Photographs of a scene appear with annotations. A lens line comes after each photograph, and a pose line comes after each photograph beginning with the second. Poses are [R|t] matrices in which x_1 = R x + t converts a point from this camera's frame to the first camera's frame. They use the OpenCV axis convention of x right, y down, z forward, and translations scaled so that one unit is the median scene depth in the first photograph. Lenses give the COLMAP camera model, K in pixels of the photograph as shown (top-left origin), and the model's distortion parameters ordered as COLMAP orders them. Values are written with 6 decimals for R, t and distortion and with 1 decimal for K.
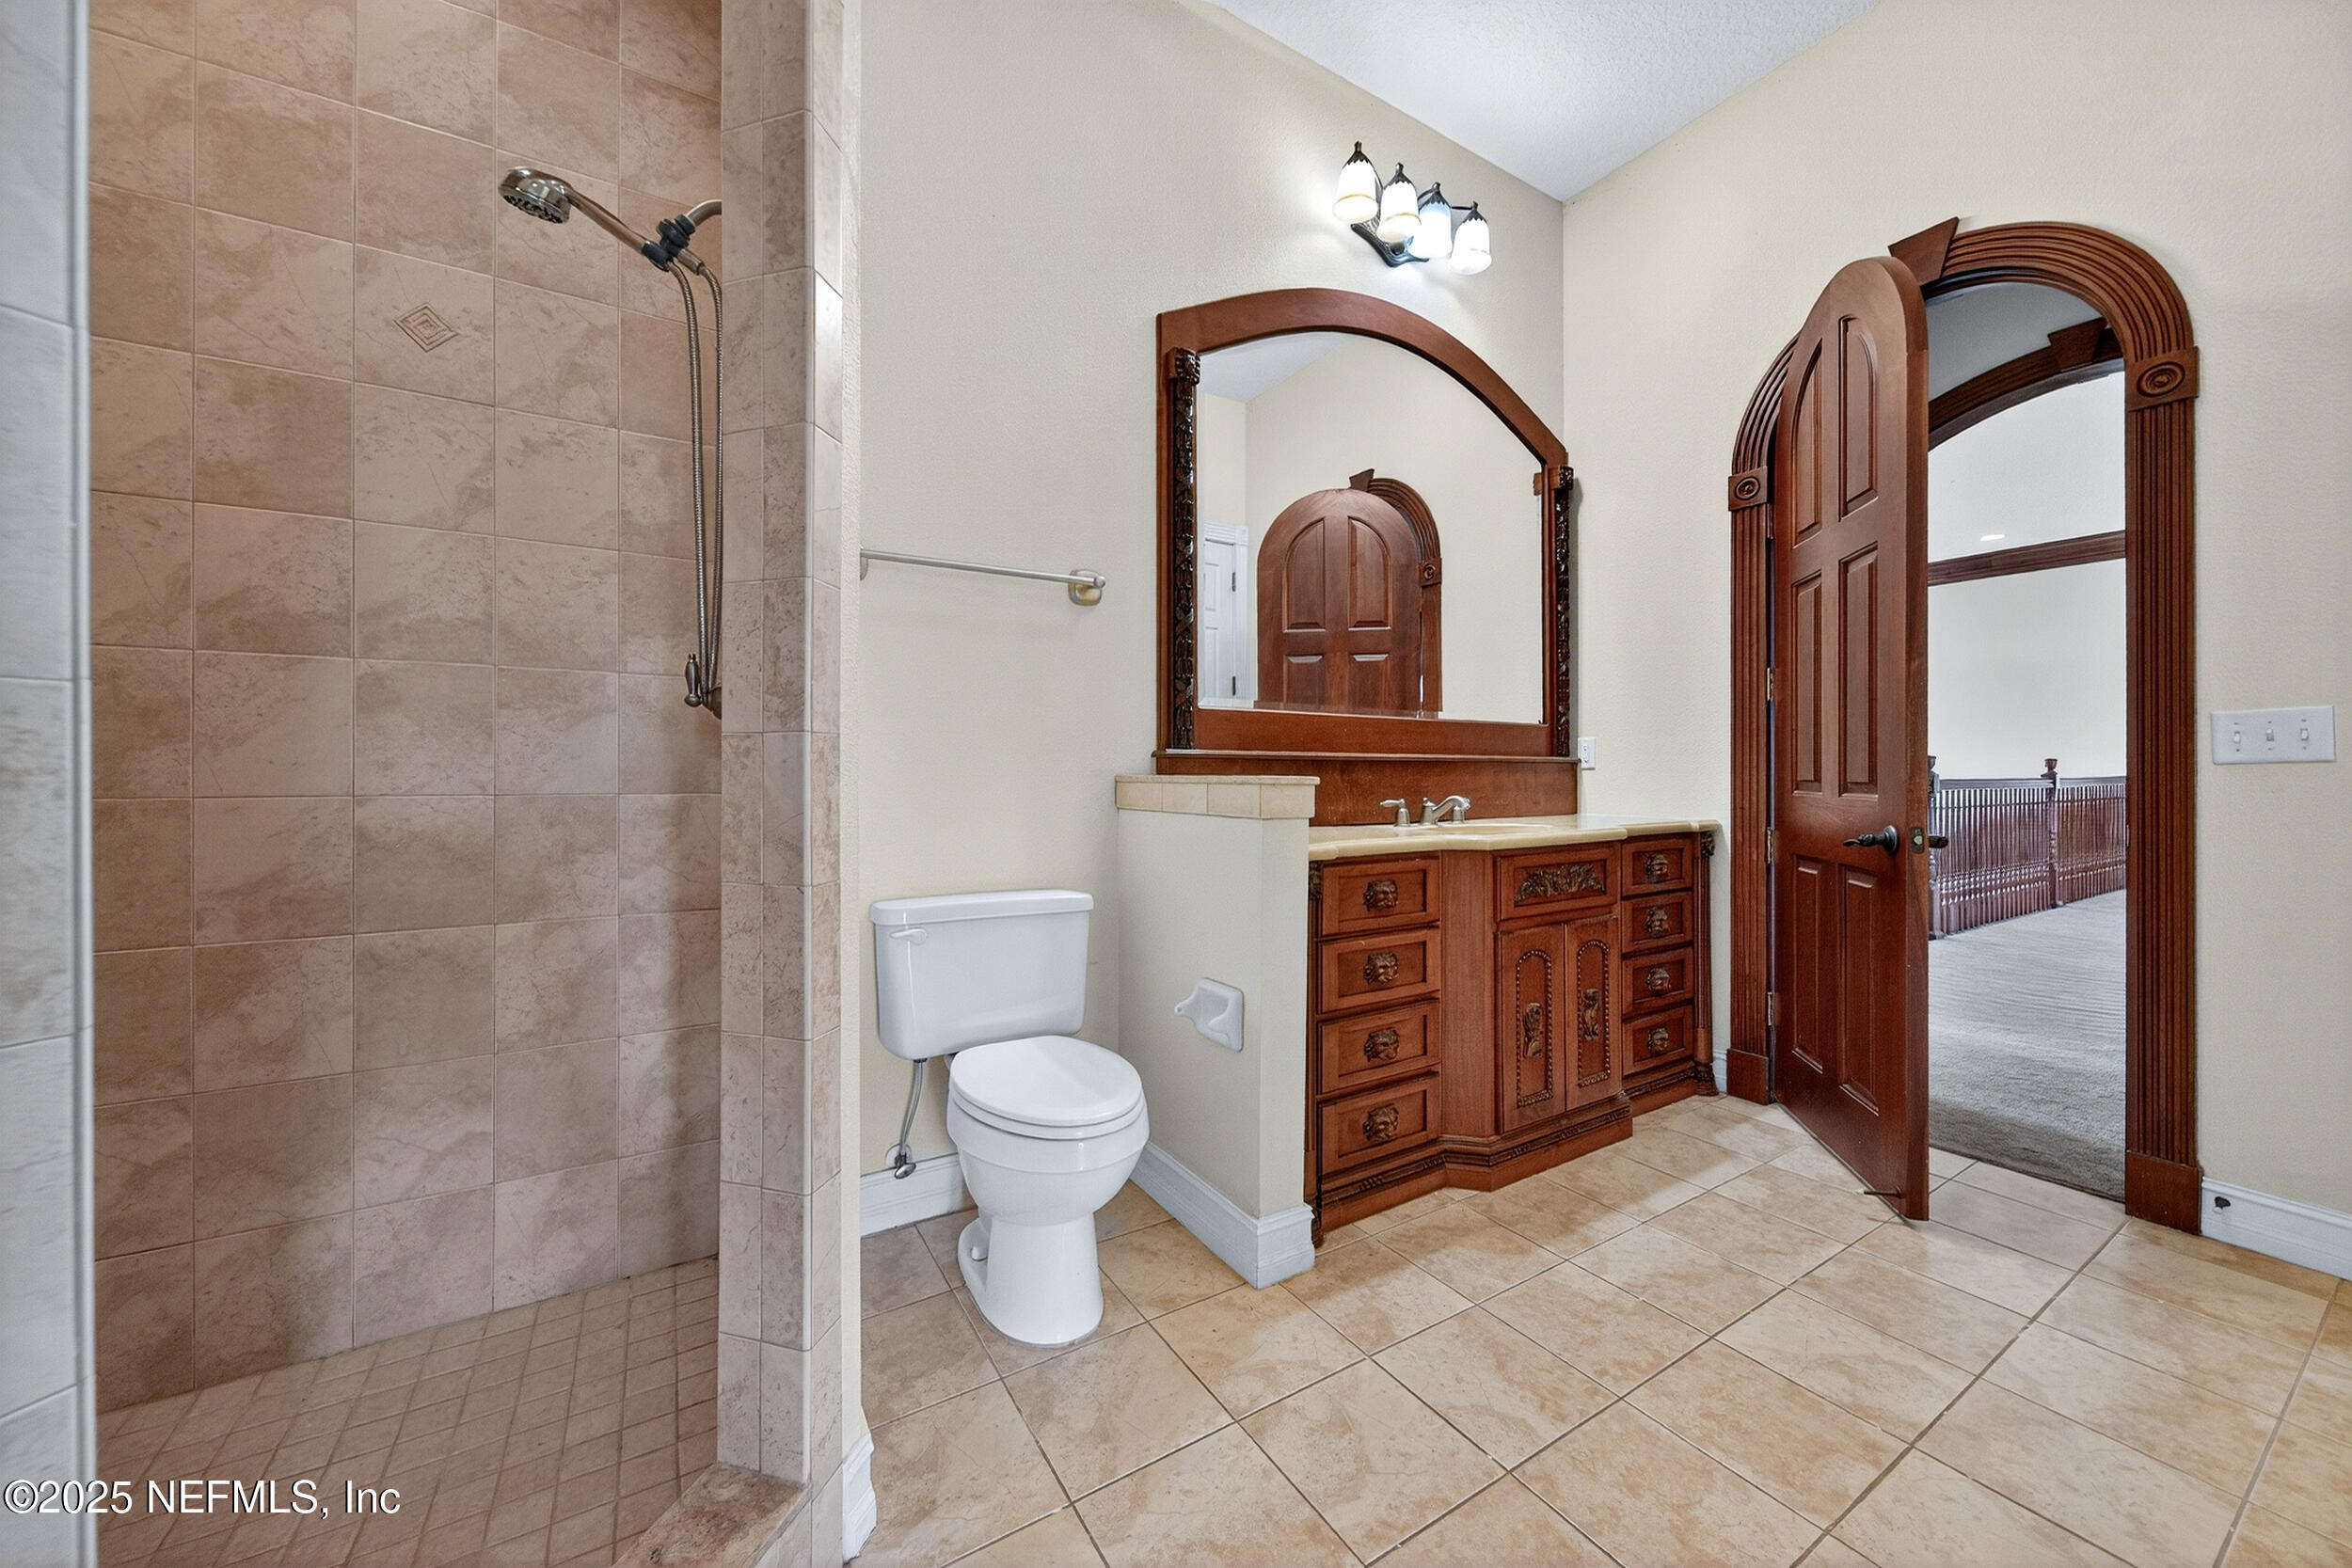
lens RADIAL K [[847.1, 0, 1177.6], [0, 847.1, 775.2], [0, 0, 1]] dist [-0.000186, 0.000007]
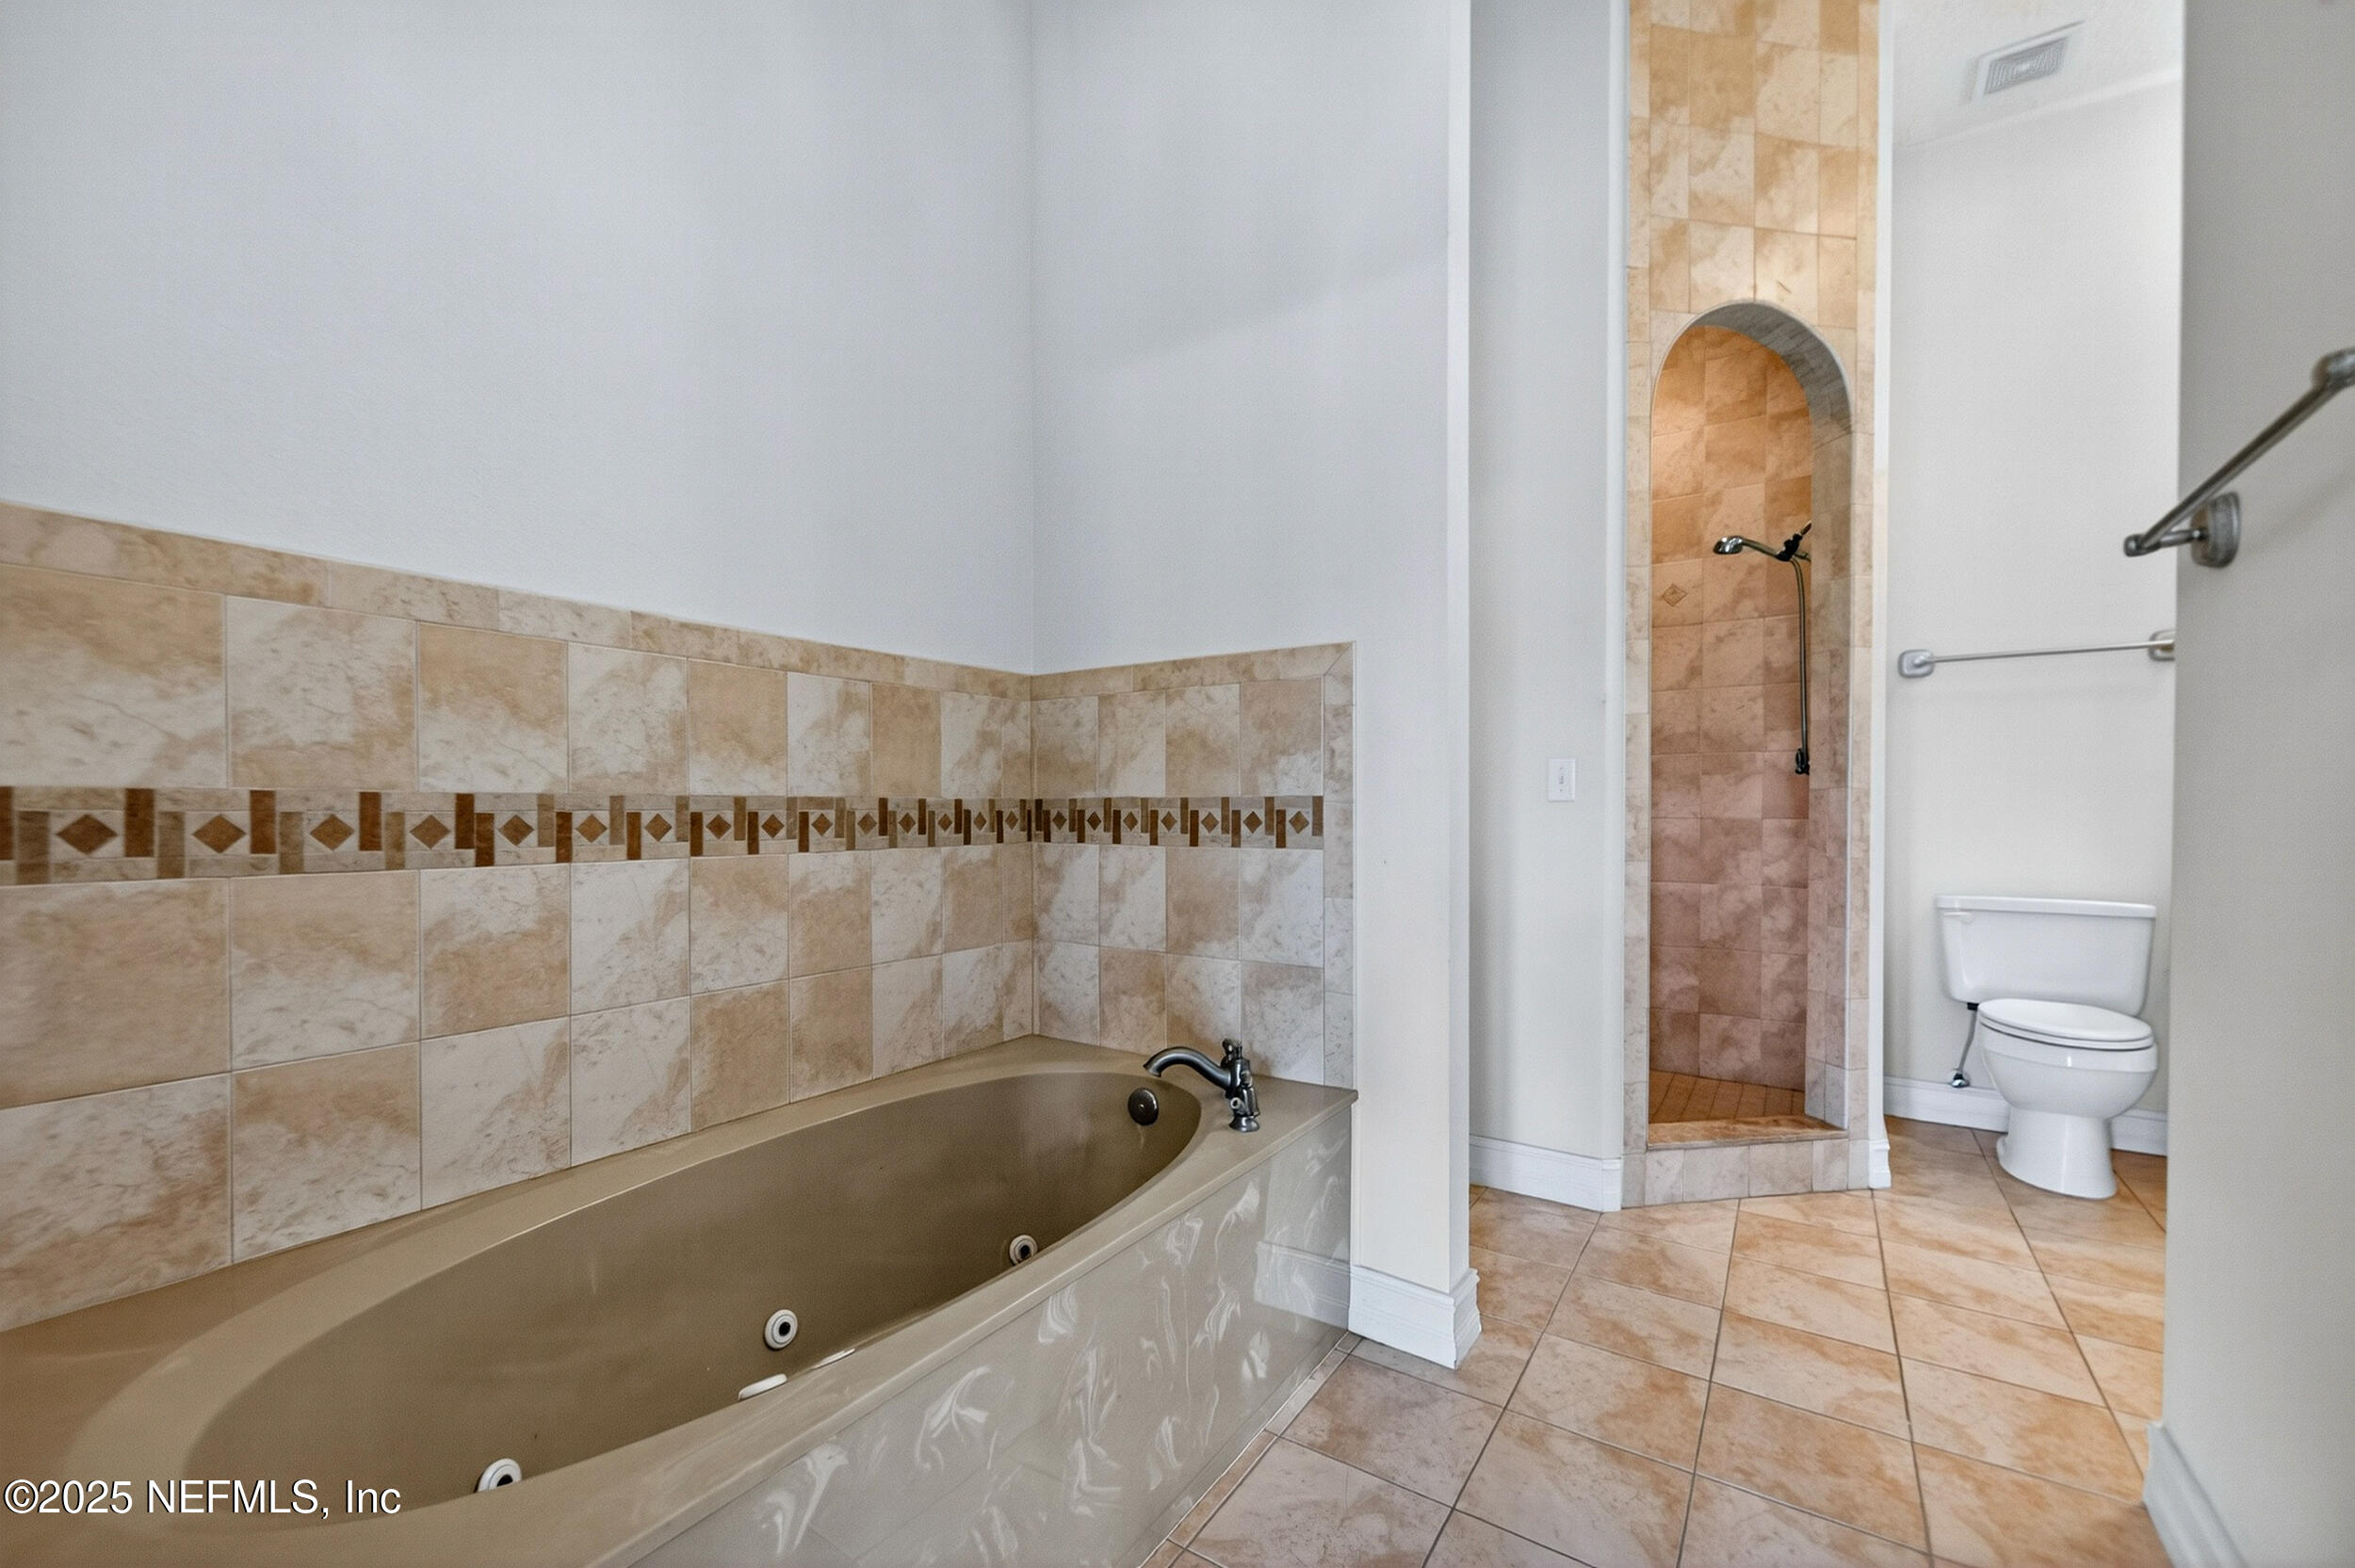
lens RADIAL K [[959.3, 0, 1165.8], [0, 959.3, 809.0], [0, 0, 1]] dist [0.014585, 0.000012]
pose [[0.420993, 0.002511, -0.907060, 0.726260], [-0.008387, 0.999964, -0.001125, 0.013817], [0.907025, 0.008081, 0.420999, -1.104794]]
